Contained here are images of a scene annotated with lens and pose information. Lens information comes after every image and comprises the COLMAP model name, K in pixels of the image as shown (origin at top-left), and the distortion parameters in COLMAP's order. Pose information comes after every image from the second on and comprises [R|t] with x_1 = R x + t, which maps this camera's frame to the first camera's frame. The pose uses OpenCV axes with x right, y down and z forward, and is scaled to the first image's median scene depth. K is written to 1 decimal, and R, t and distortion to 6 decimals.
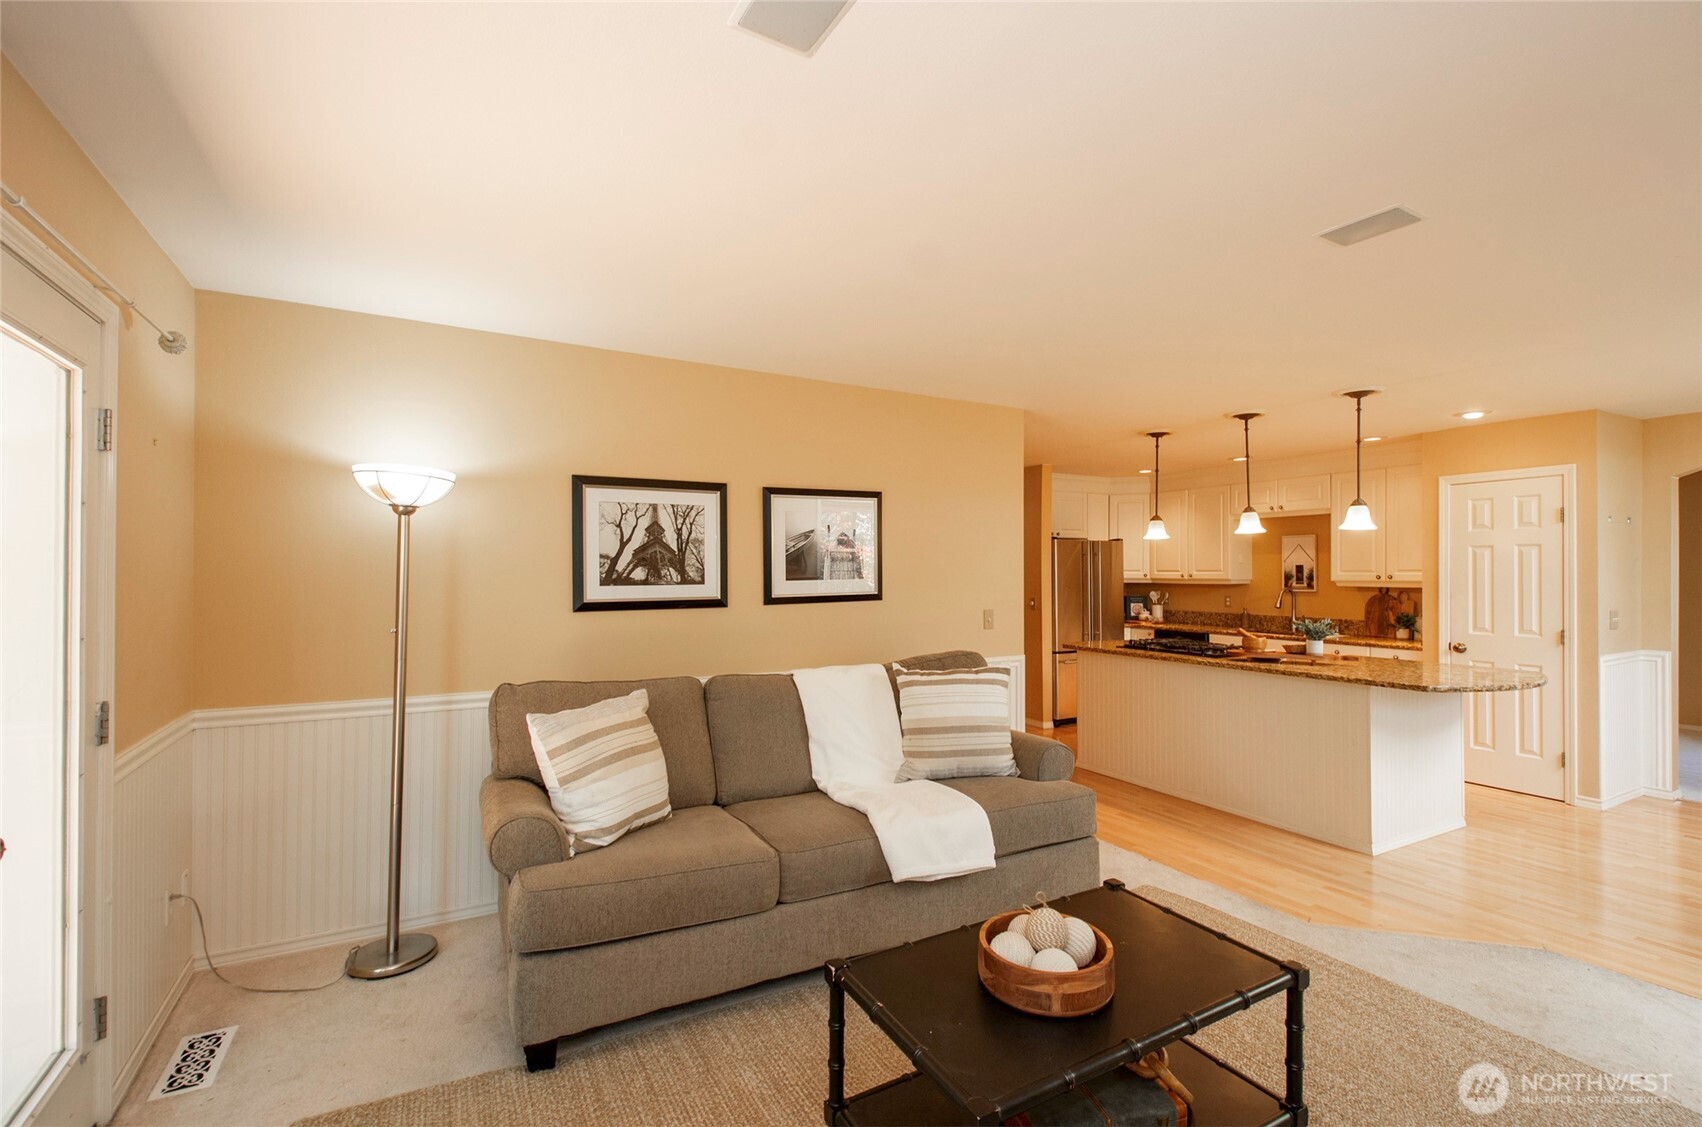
lens RADIAL K [[751.5, 0, 881.2], [0, 751.5, 572.5], [0, 0, 1]] dist [0.050028, -0.025285]
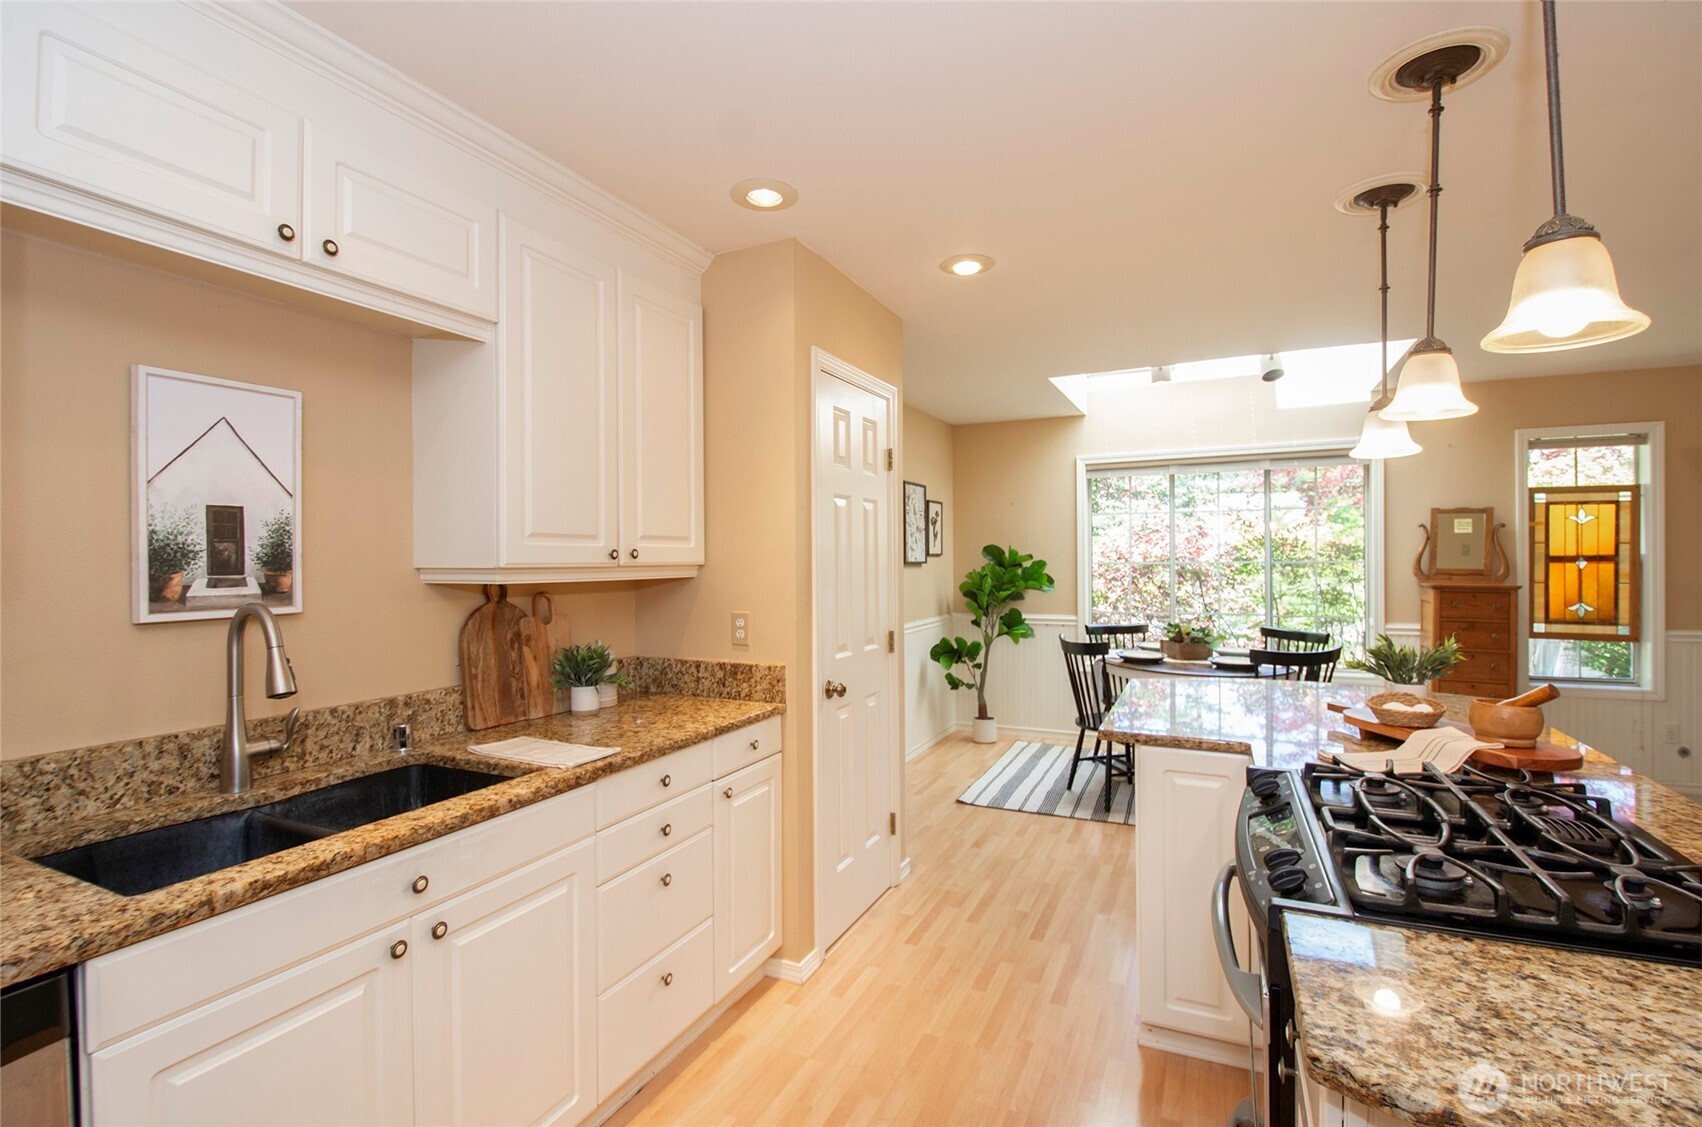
lens RADIAL K [[784.3, 0, 861.5], [0, 784.3, 559.6], [0, 0, 1]] dist [0.028813, -0.025826]
pose [[-0.575972, 0.002325, 0.817466, 0.387377], [0.006456, 0.999978, 0.001705, 0.012572], [-0.817444, 0.006260, -0.575974, 1.619062]]
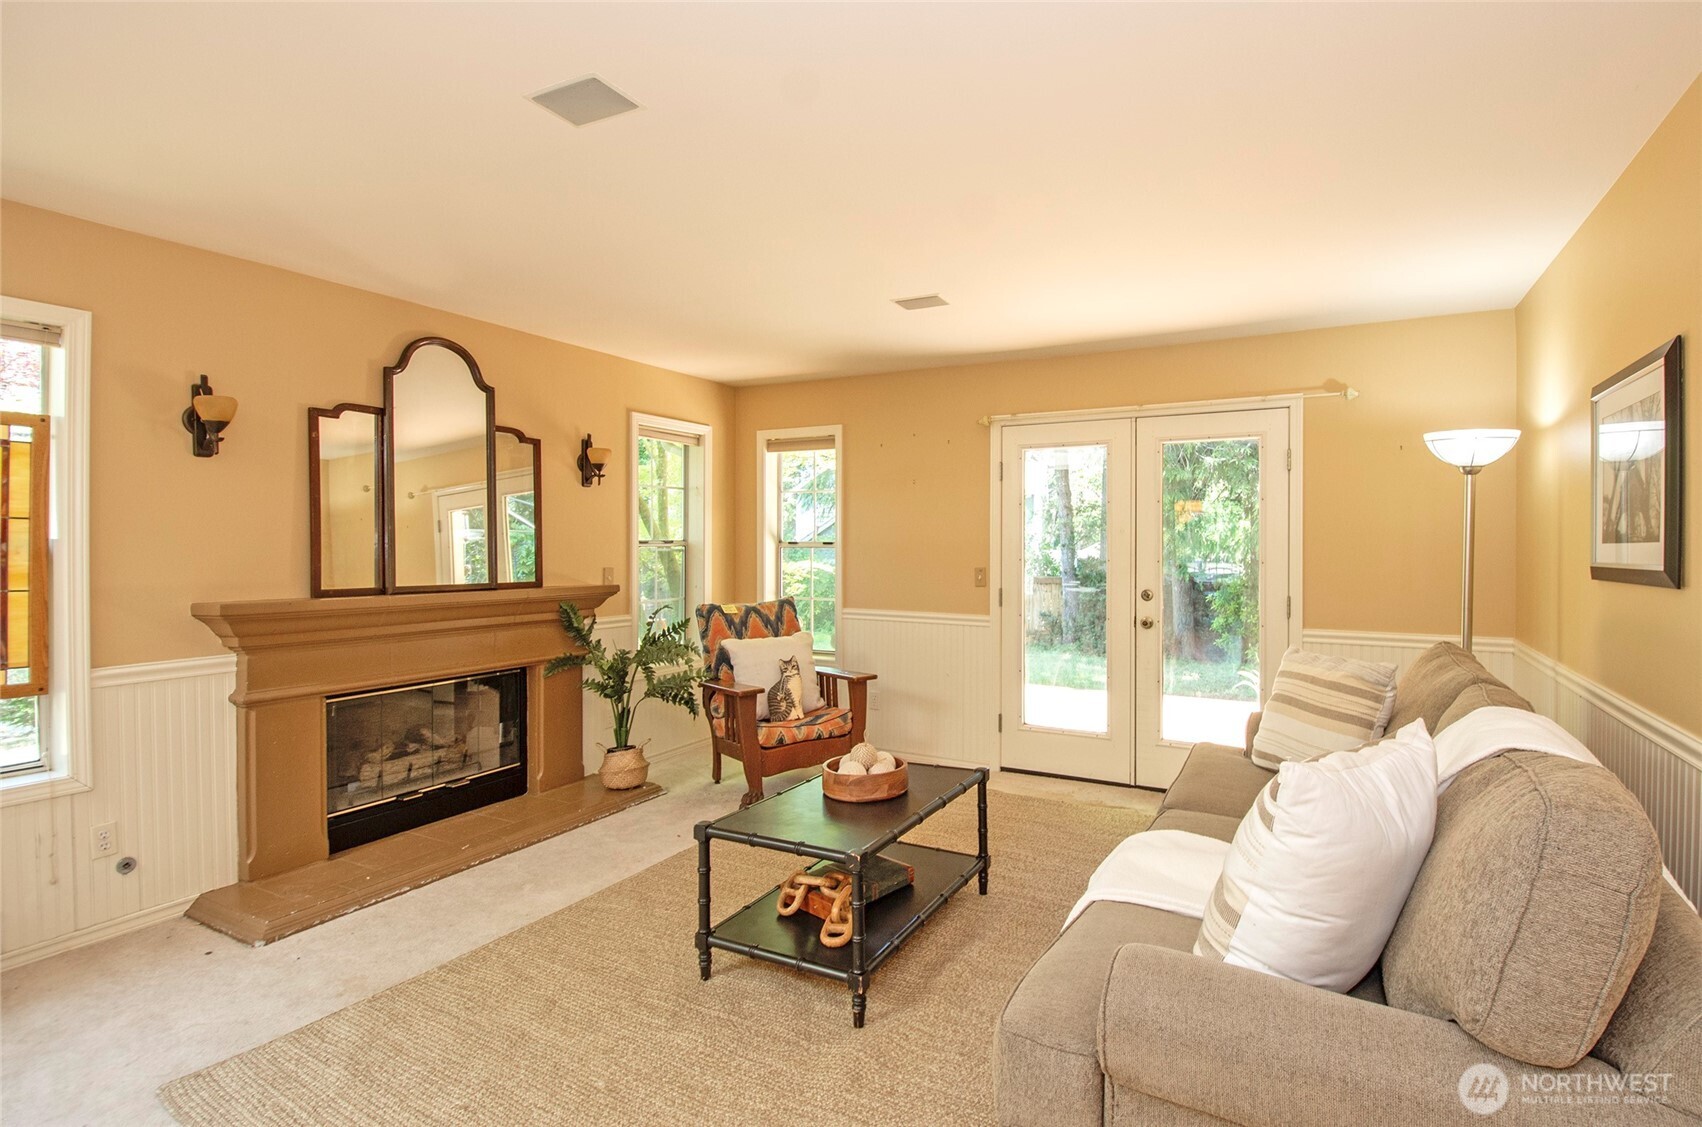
lens RADIAL K [[803.3, 0, 925.7], [0, 803.3, 545.8], [0, 0, 1]] dist [-0.000008, -0.015004]
pose [[-0.832344, -0.001091, -0.554258, 0.424480], [-0.002790, 0.999994, 0.002222, 0.015919], [0.554252, 0.003396, -0.832342, 1.009015]]
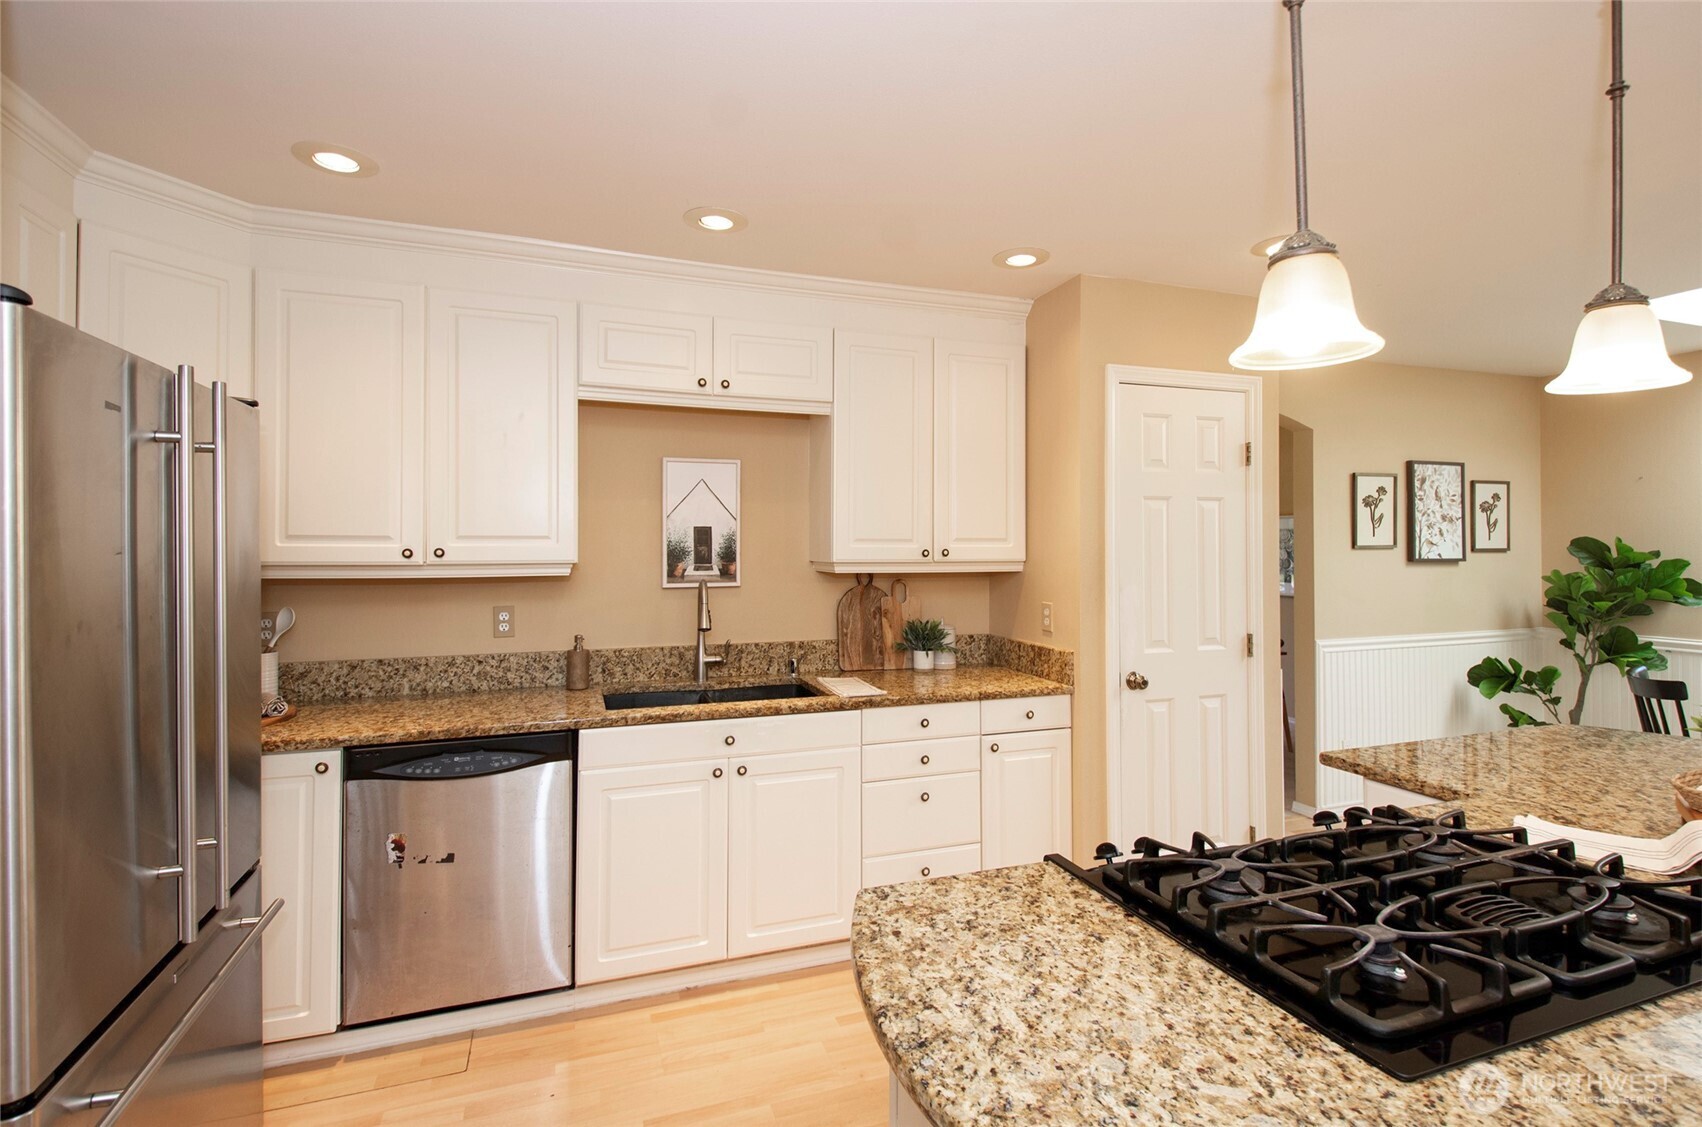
lens RADIAL K [[797.9, 0, 843.5], [0, 797.9, 541.0], [0, 0, 1]] dist [0.044766, -0.027191]
pose [[0.187111, 0.006132, 0.982320, 0.186162], [-0.000073, 0.999981, -0.006228, 0.001987], [-0.982339, 0.001094, 0.187108, 1.378450]]
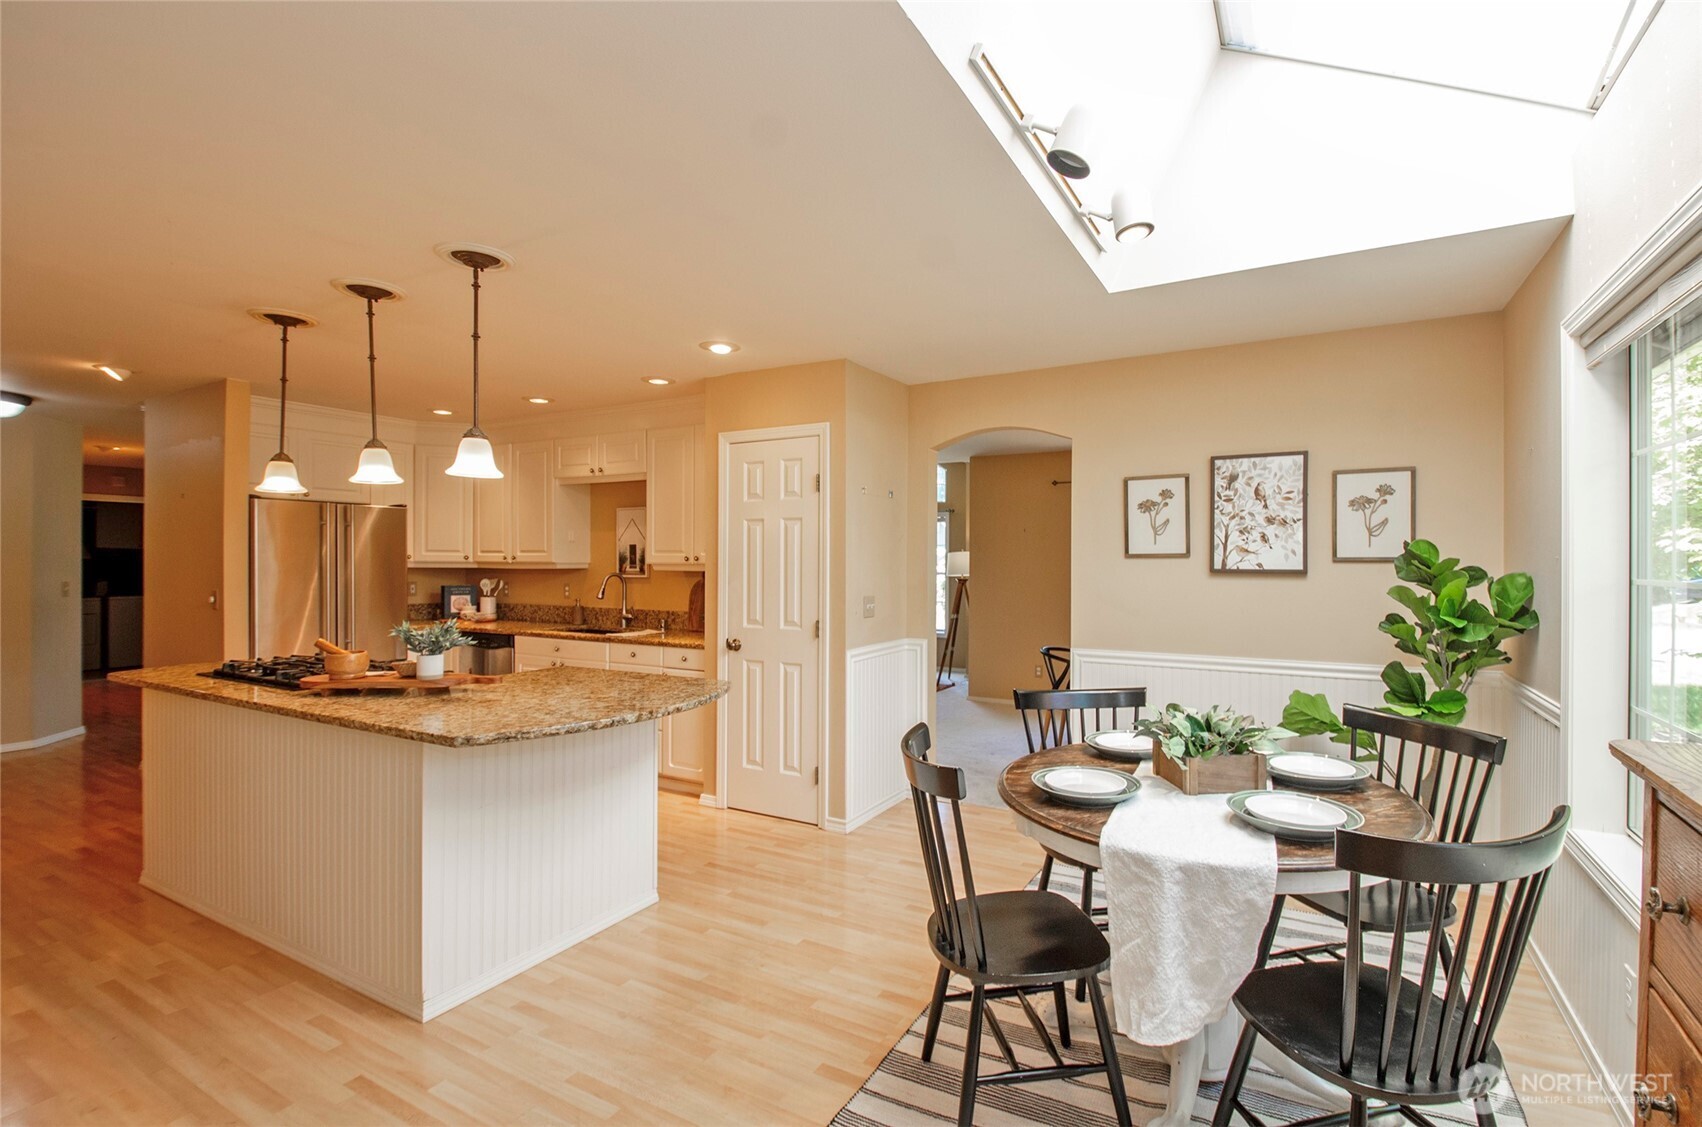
lens RADIAL K [[760.9, 0, 874.7], [0, 760.9, 567.3], [0, 0, 1]] dist [0.023574, -0.021060]
pose [[0.858289, 0.000973, 0.513166, 0.587699], [-0.004725, 0.999971, 0.006007, 0.013182], [-0.513145, -0.007581, 0.858268, 0.294486]]
